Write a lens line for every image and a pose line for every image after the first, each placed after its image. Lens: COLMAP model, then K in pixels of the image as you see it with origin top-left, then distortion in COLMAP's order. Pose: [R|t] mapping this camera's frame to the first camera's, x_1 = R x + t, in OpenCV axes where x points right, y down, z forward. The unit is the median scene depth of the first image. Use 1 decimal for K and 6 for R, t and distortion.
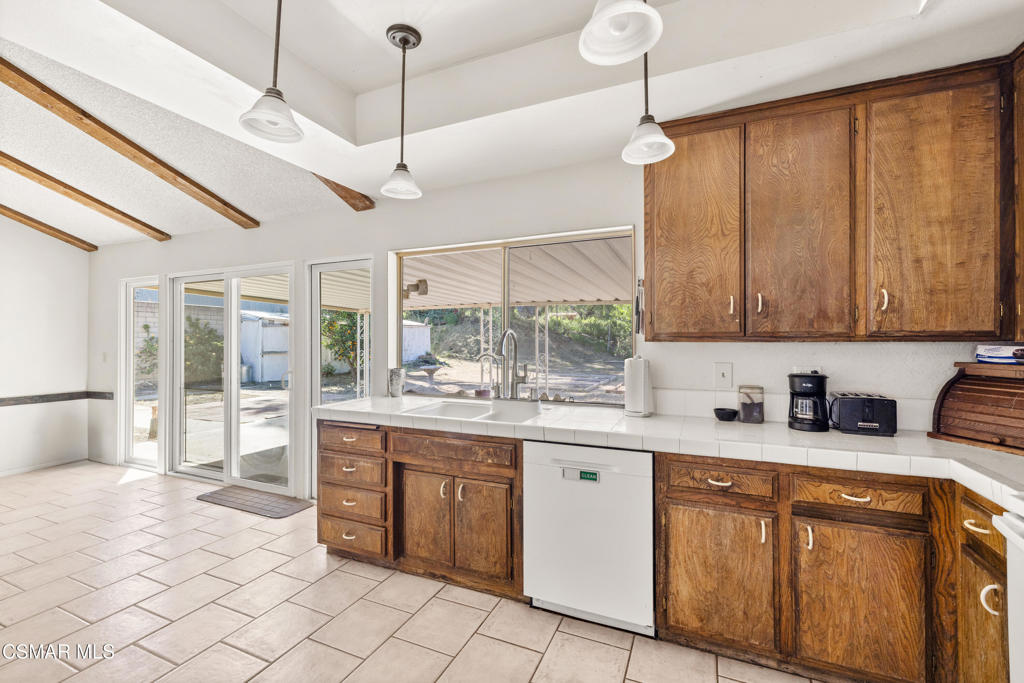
lens RADIAL K [[433.8, 0, 515.8], [0, 433.8, 340.0], [0, 0, 1]] dist [-0.000434, 0.000351]
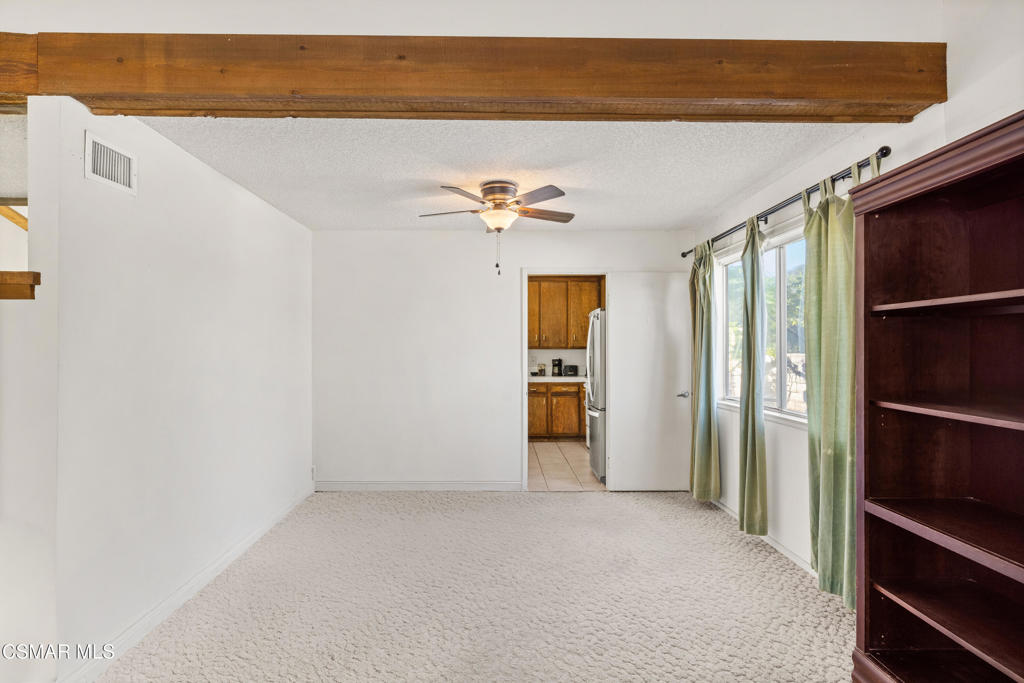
lens RADIAL K [[527.8, 0, 508.2], [0, 527.8, 345.0], [0, 0, 1]] dist [0.001006, 0.000278]
pose [[0.909755, 0.002664, 0.415137, -1.414104], [-0.002410, 0.999996, -0.001135, -0.024349], [-0.415139, 0.000032, 0.909758, -2.659236]]
